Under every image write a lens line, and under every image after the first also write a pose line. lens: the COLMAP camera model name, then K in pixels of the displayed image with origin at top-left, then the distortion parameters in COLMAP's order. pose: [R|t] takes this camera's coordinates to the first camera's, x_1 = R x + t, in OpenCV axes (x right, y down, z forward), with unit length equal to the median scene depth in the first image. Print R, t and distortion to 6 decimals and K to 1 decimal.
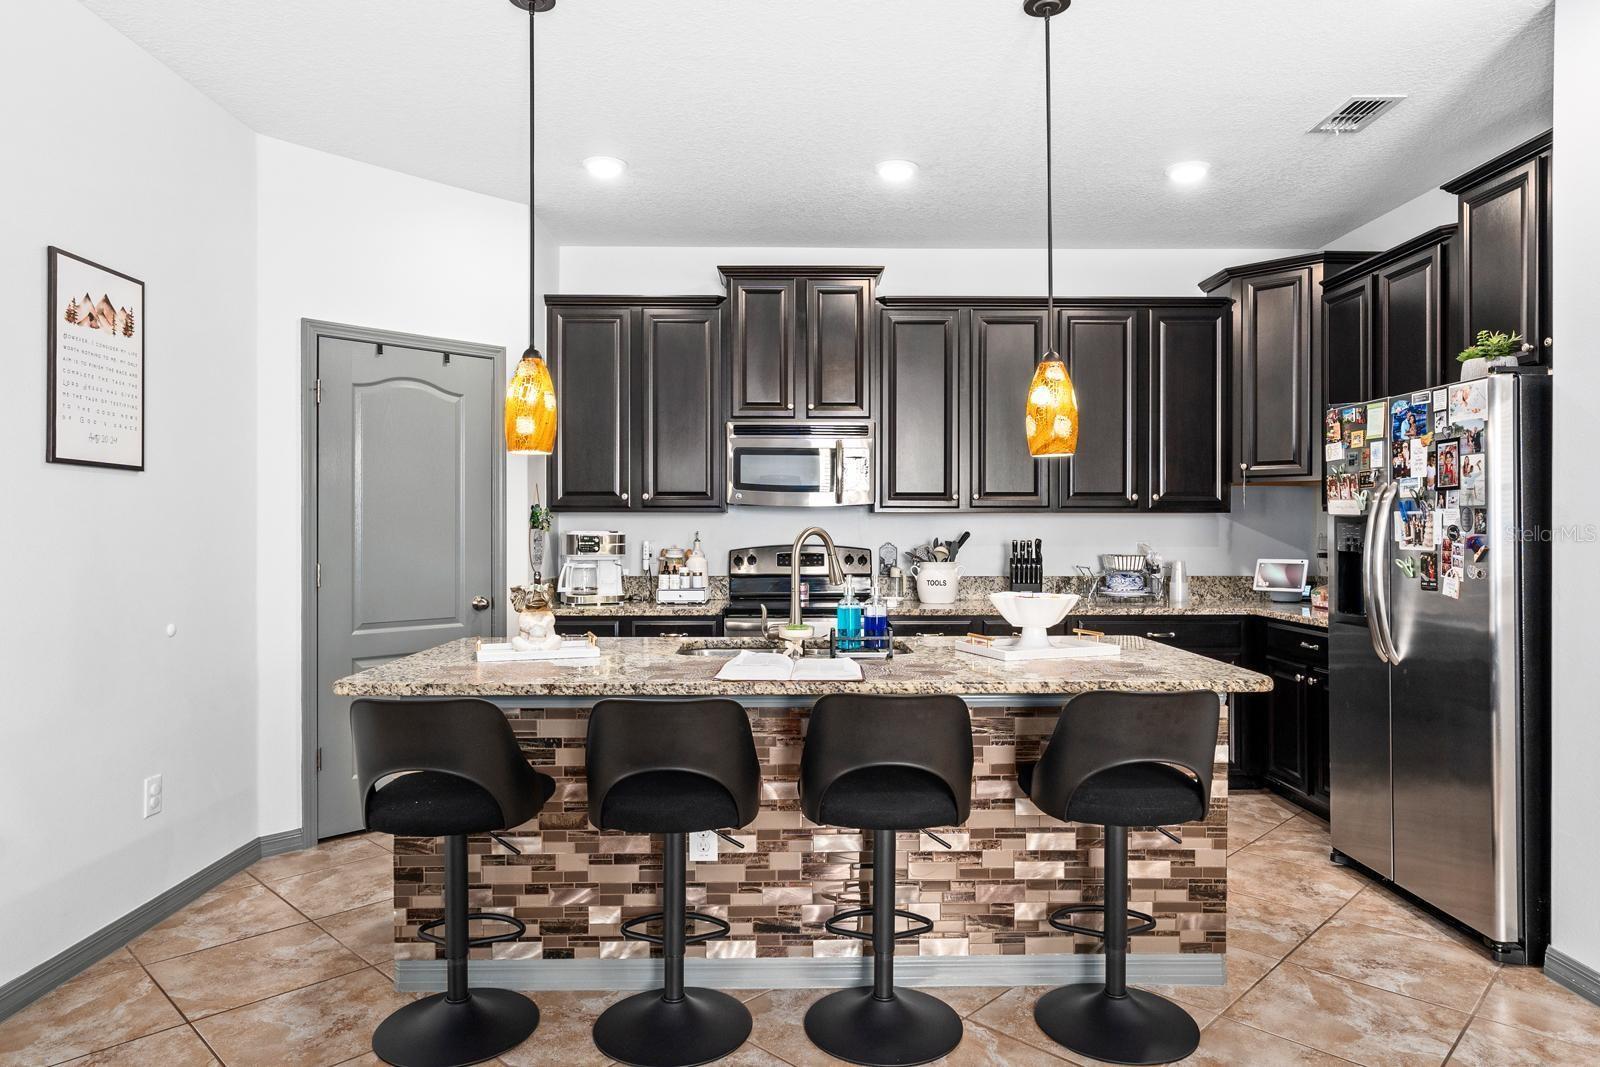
lens RADIAL K [[990.7, 0, 798.0], [0, 990.7, 531.6], [0, 0, 1]] dist [-0.002788, 0.002449]
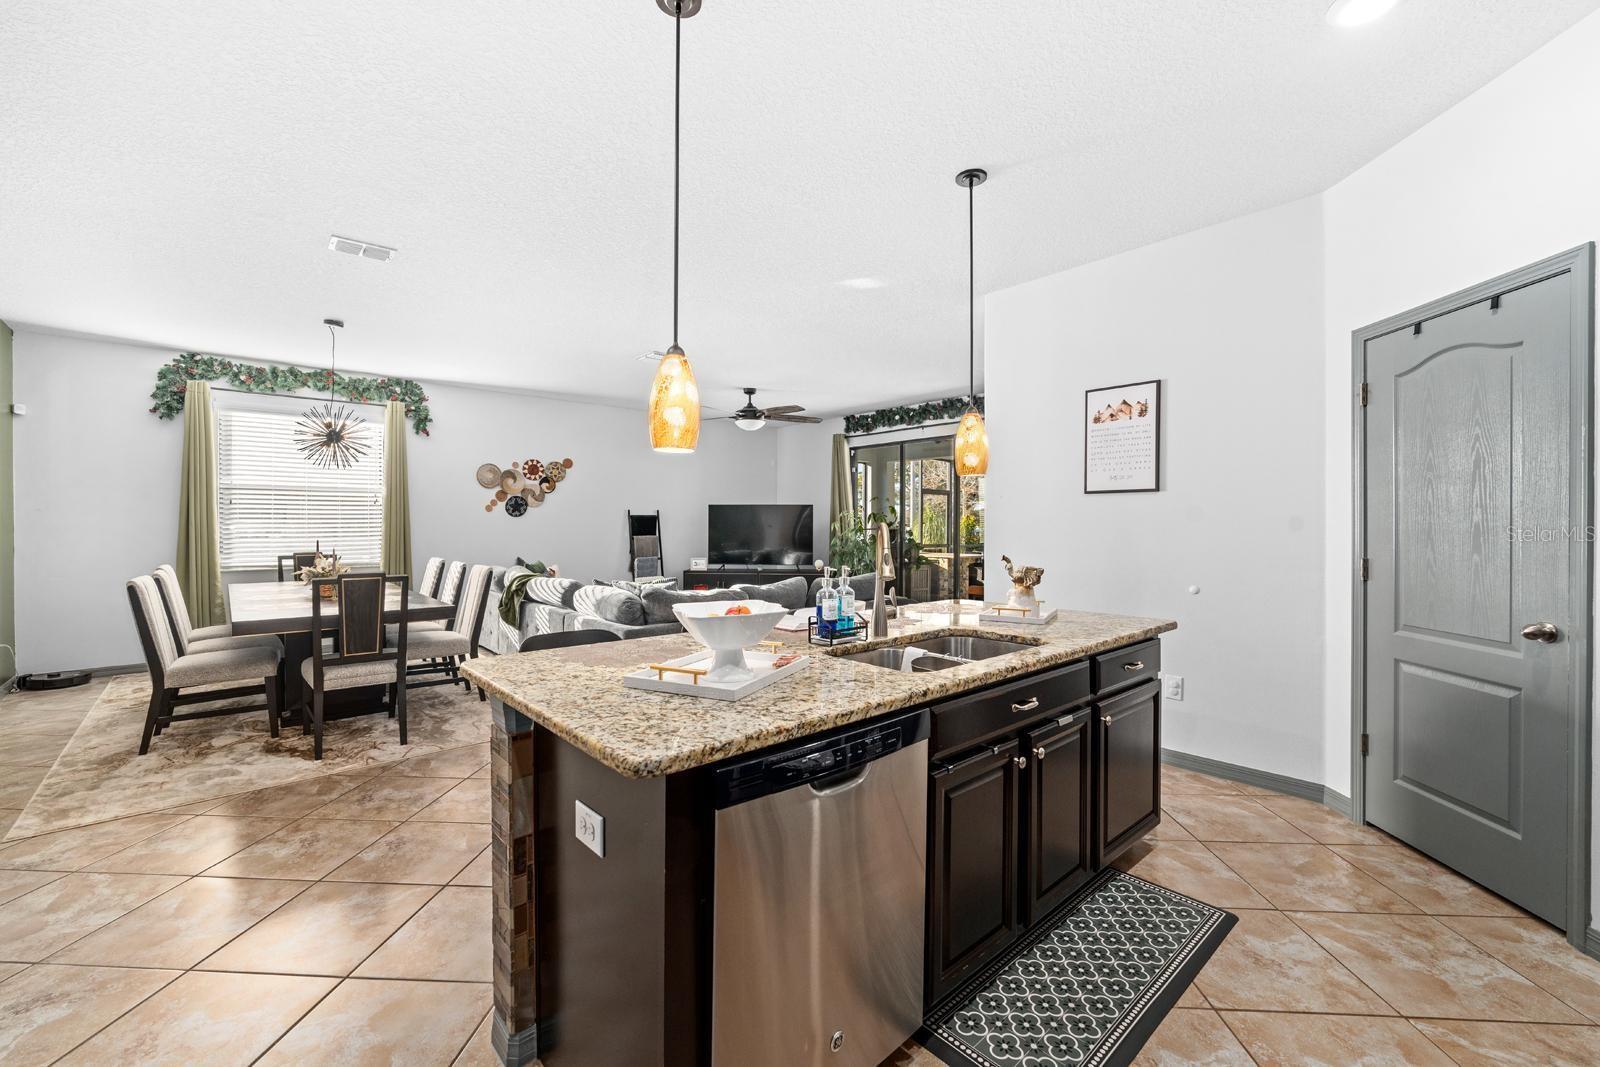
lens RADIAL K [[646.4, 0, 791.3], [0, 646.4, 525.5], [0, 0, 1]] dist [-0.002998, 0.000026]
pose [[-0.757475, -0.000246, -0.652865, 0.453467], [-0.002084, 0.999996, 0.002042, -0.002461], [0.652861, 0.002907, -0.757472, 1.197616]]
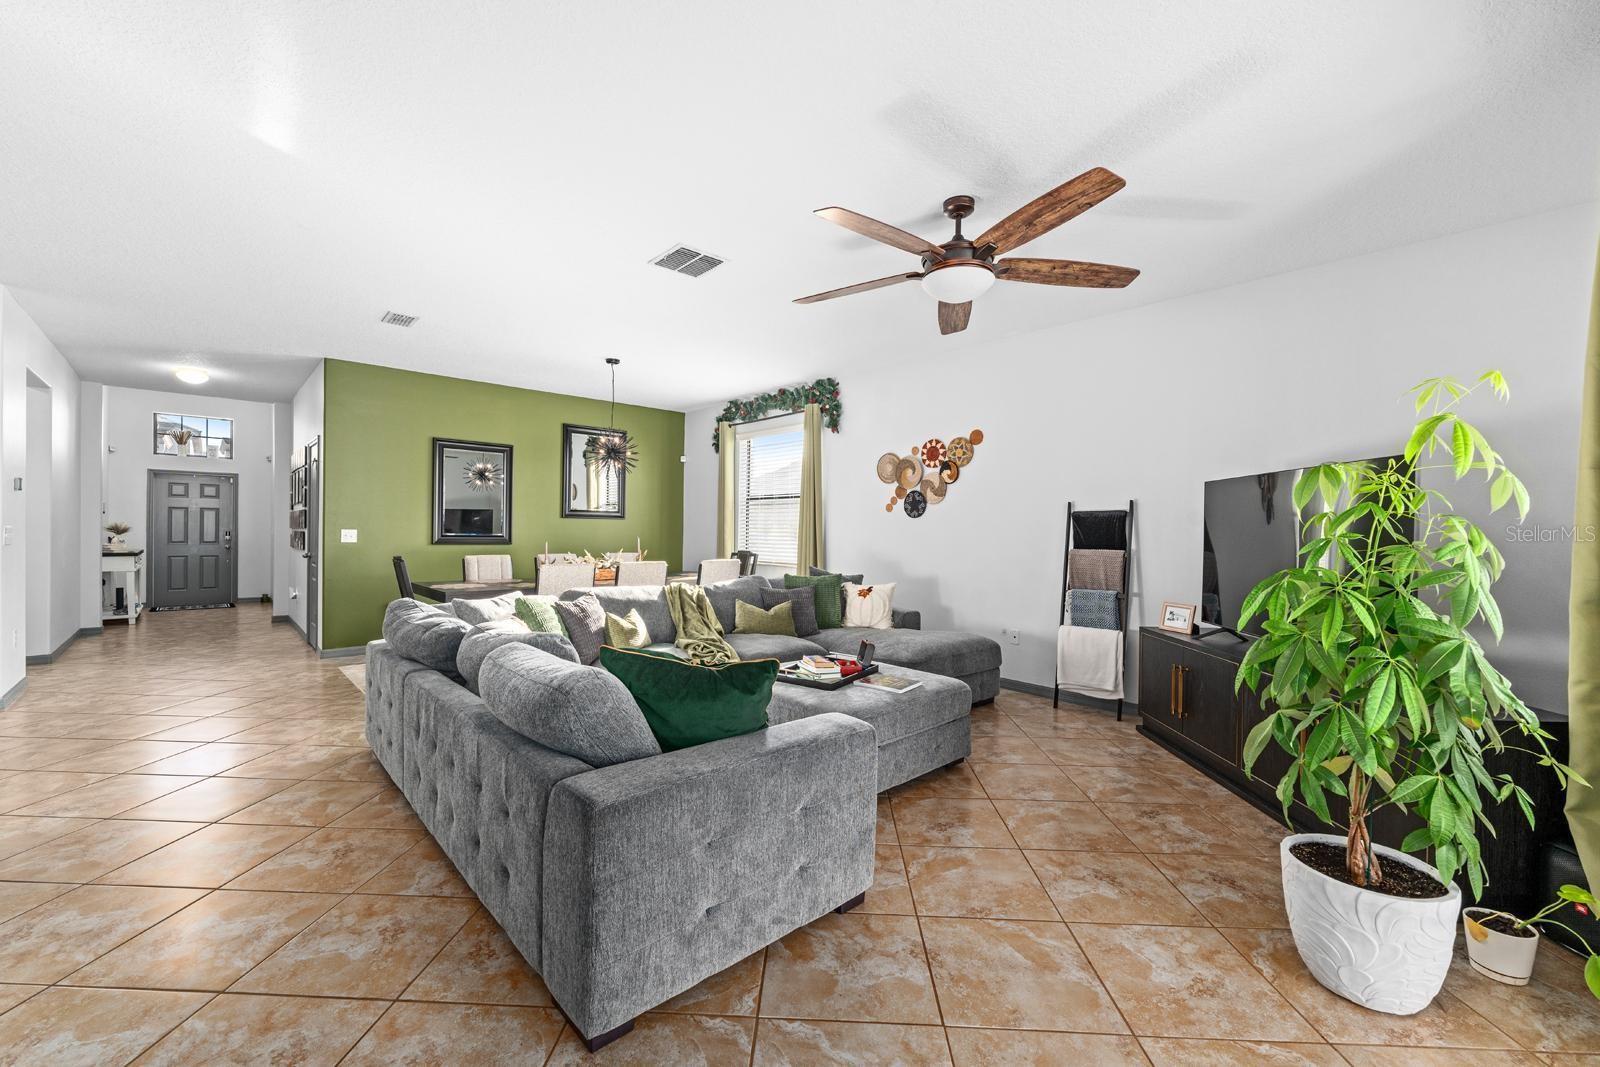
lens RADIAL K [[646.4, 0, 798.8], [0, 646.4, 527.9], [0, 0, 1]] dist [-0.002998, 0.000026]
pose [[-0.665655, -0.004815, 0.746244, -1.222010], [-0.006538, 0.999978, 0.000620, 0.001329], [-0.746231, -0.004466, -0.665672, 0.323151]]
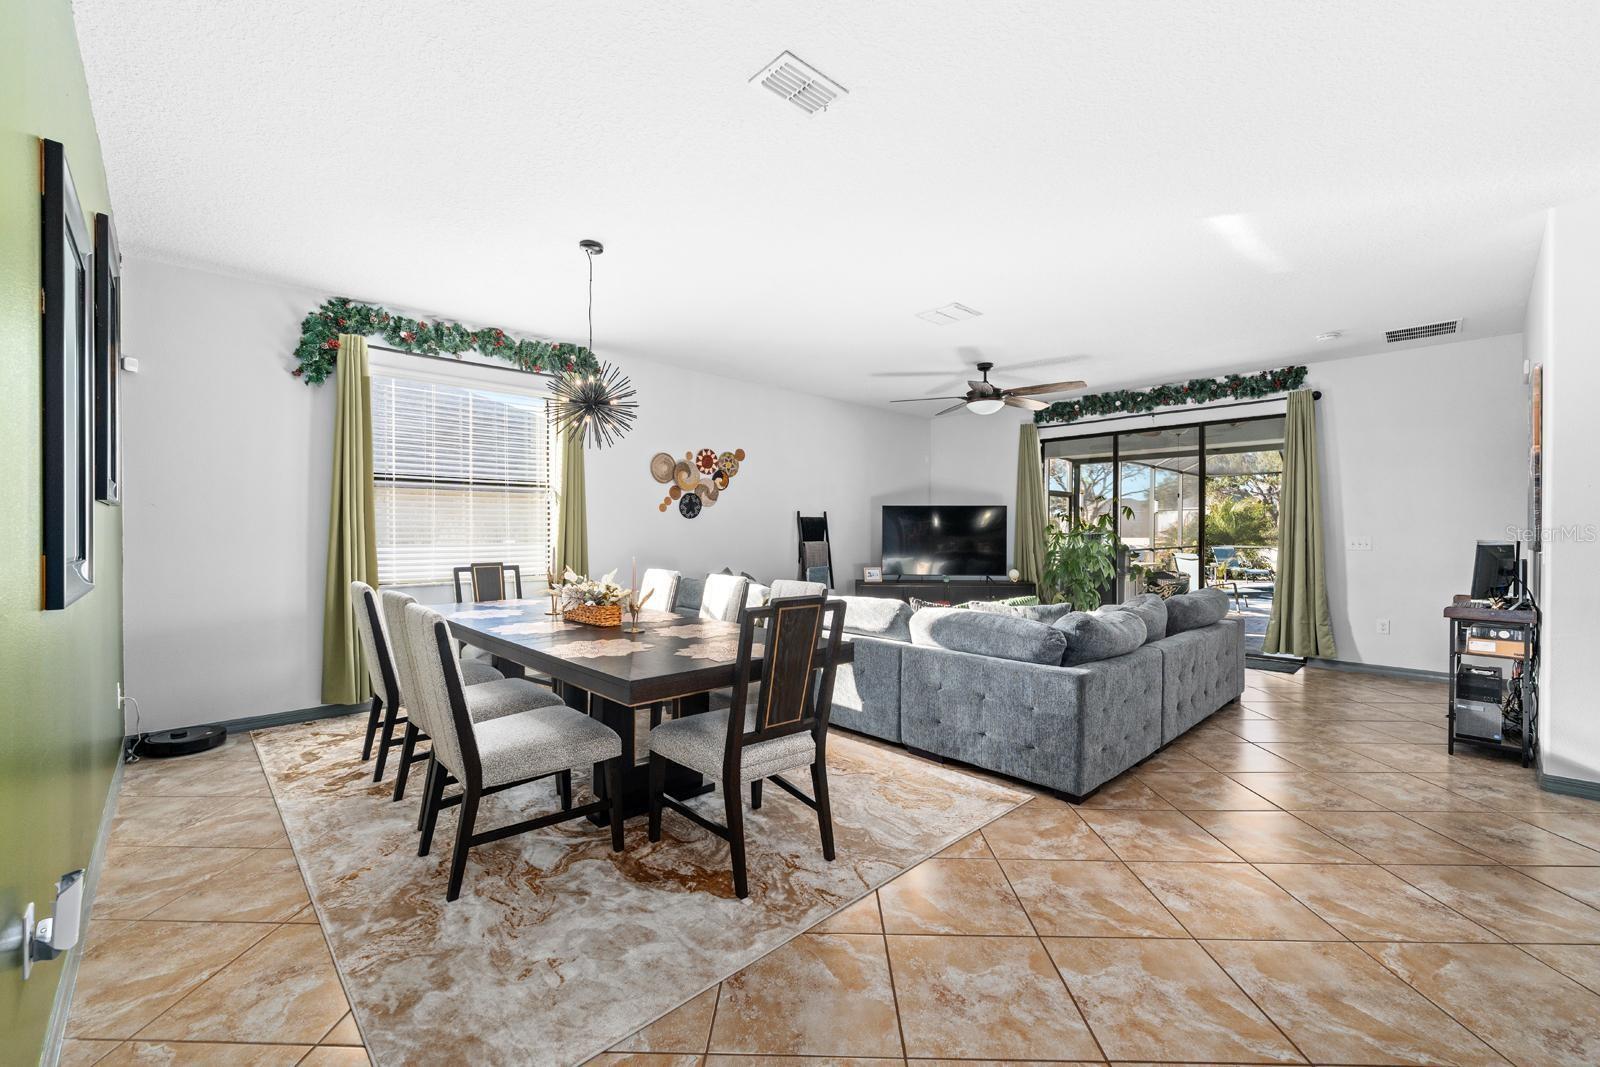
lens RADIAL K [[646.4, 0, 797.1], [0, 646.4, 534.9], [0, 0, 1]] dist [-0.002998, 0.000026]
pose [[-0.733763, 0.003696, -0.679396, 0.724110], [-0.001972, 0.999969, 0.007570, 0.006516], [0.679403, 0.006894, -0.733733, 0.503174]]
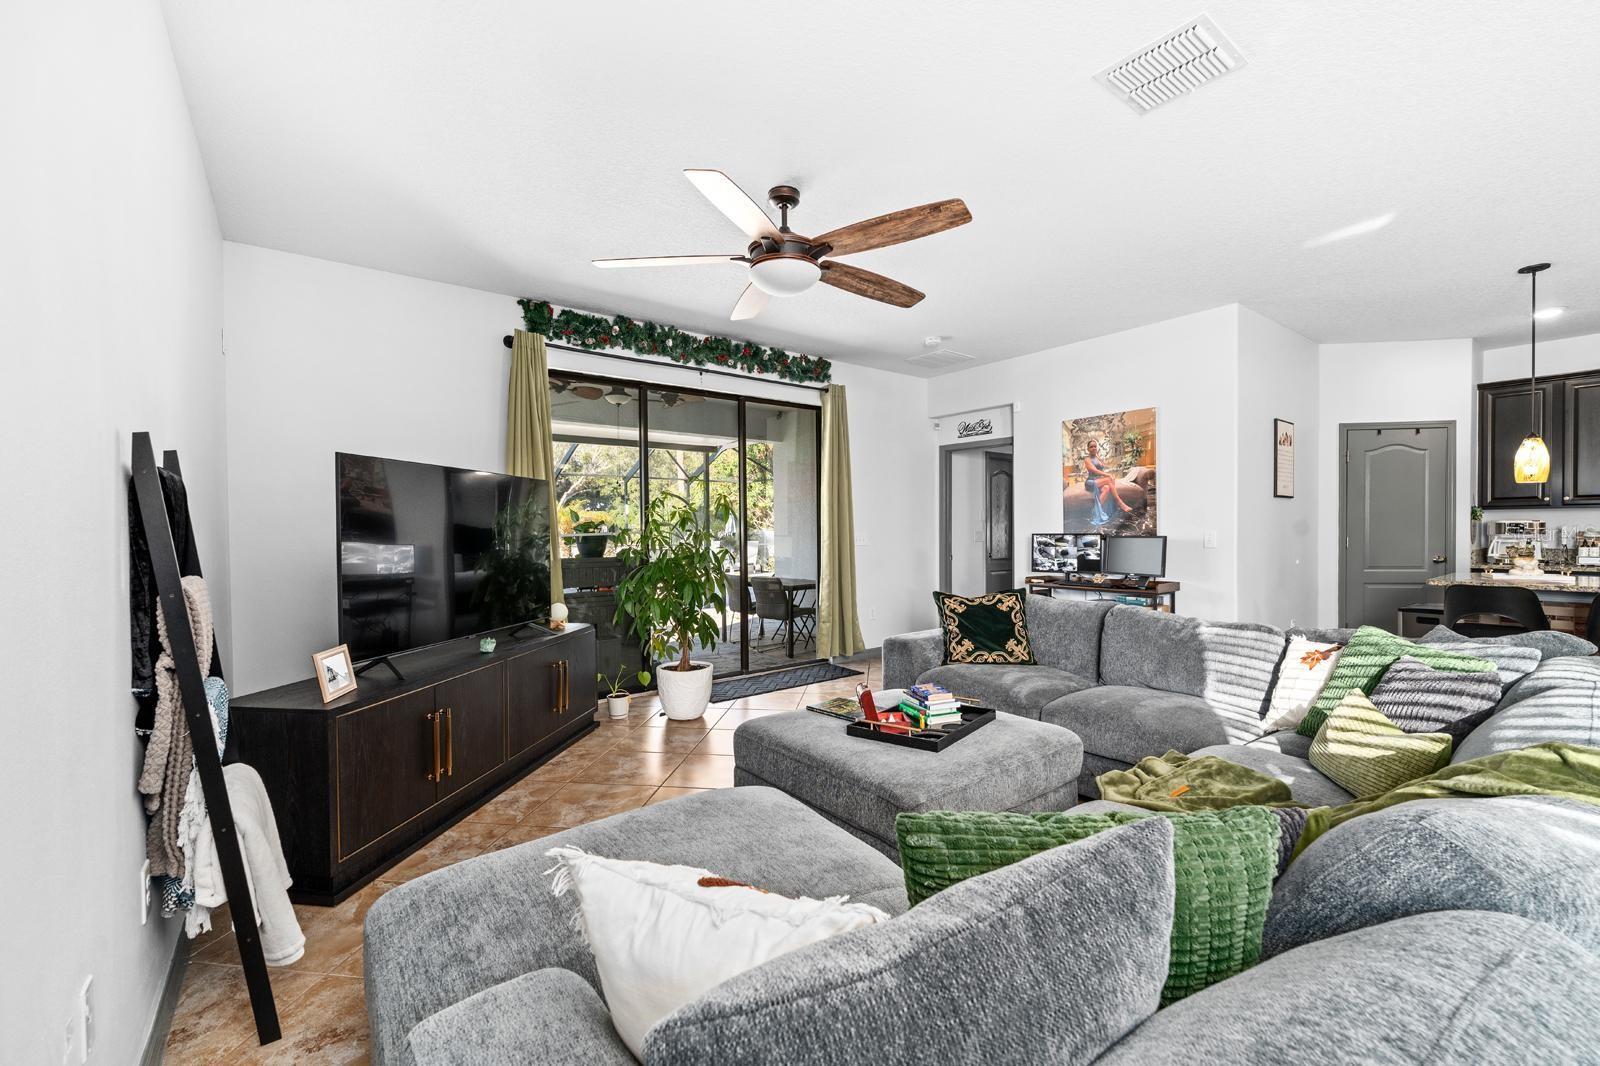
lens RADIAL K [[646.4, 0, 797.3], [0, 646.4, 537.1], [0, 0, 1]] dist [-0.002998, 0.000026]
pose [[0.593057, 0.007602, -0.805125, -0.070289], [0.006449, 0.999878, 0.014192, 0.005859], [0.805135, -0.013609, 0.592936, -0.838950]]
